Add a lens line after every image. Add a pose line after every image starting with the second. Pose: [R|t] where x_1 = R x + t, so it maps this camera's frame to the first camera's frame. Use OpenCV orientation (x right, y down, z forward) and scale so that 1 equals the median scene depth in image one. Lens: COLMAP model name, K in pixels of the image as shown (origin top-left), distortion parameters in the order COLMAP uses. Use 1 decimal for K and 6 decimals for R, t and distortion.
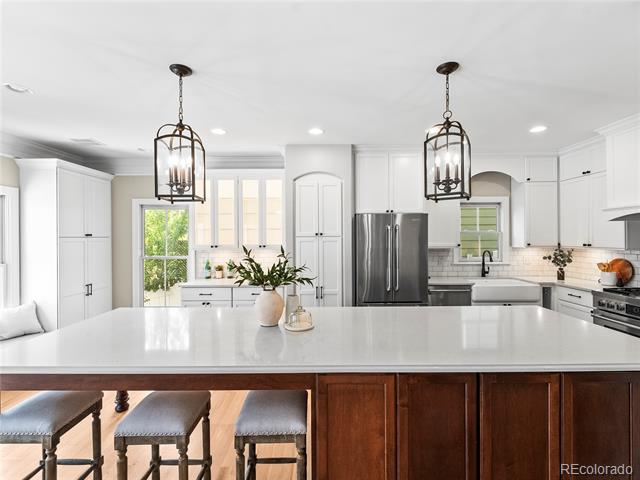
lens RADIAL K [[304.4, 0, 320.2], [0, 304.4, 240.1], [0, 0, 1]] dist [-0.000543, -0.000596]
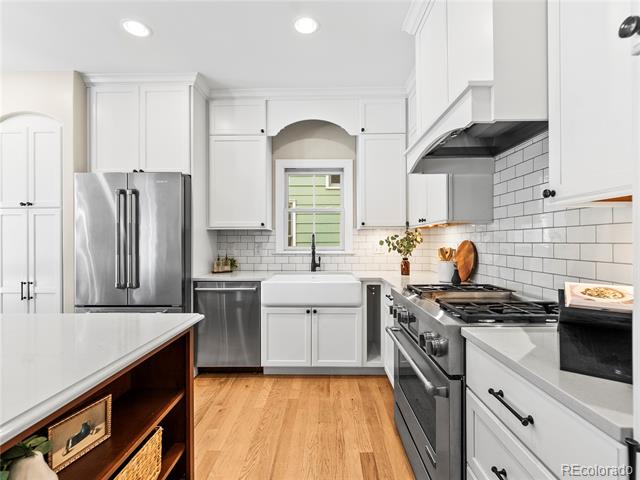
lens RADIAL K [[304.4, 0, 320.2], [0, 304.4, 239.9], [0, 0, 1]] dist [-0.000543, -0.000596]
pose [[0.999955, 0.003218, -0.008885, 0.601865], [-0.003319, 0.999930, -0.011398, 0.060105], [0.008848, 0.011427, 0.999896, 0.313812]]
